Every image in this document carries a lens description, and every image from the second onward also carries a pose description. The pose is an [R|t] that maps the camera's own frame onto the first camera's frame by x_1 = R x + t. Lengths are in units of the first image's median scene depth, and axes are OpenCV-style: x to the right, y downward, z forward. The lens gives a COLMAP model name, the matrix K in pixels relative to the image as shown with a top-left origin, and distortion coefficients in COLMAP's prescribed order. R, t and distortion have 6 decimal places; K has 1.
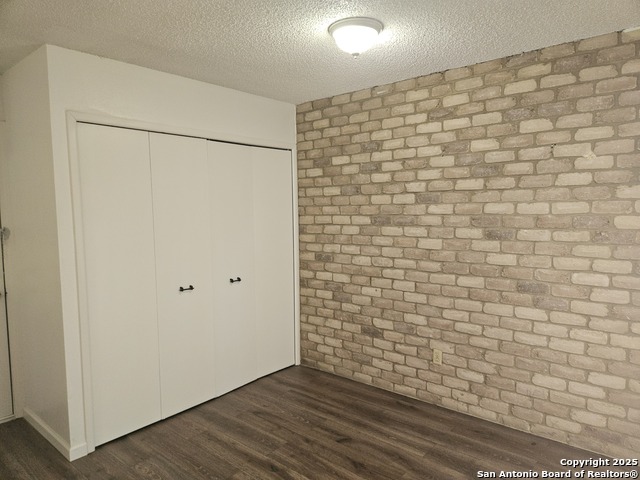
lens RADIAL K [[427.2, 0, 318.9], [0, 427.2, 237.0], [0, 0, 1]] dist [0.072334, -0.066795]
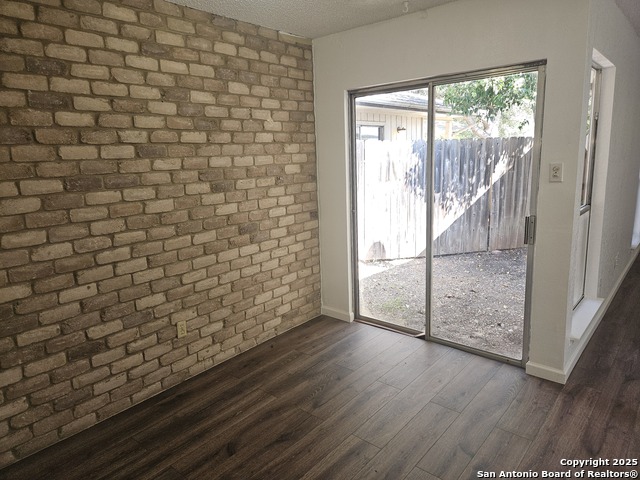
lens RADIAL K [[427.2, 0, 318.9], [0, 427.2, 237.0], [0, 0, 1]] dist [0.072334, -0.066795]
pose [[0.004421, -0.171167, 0.985232, -0.602747], [0.113987, 0.978906, 0.169557, -0.033821], [-0.993472, 0.111554, 0.023839, 0.690843]]
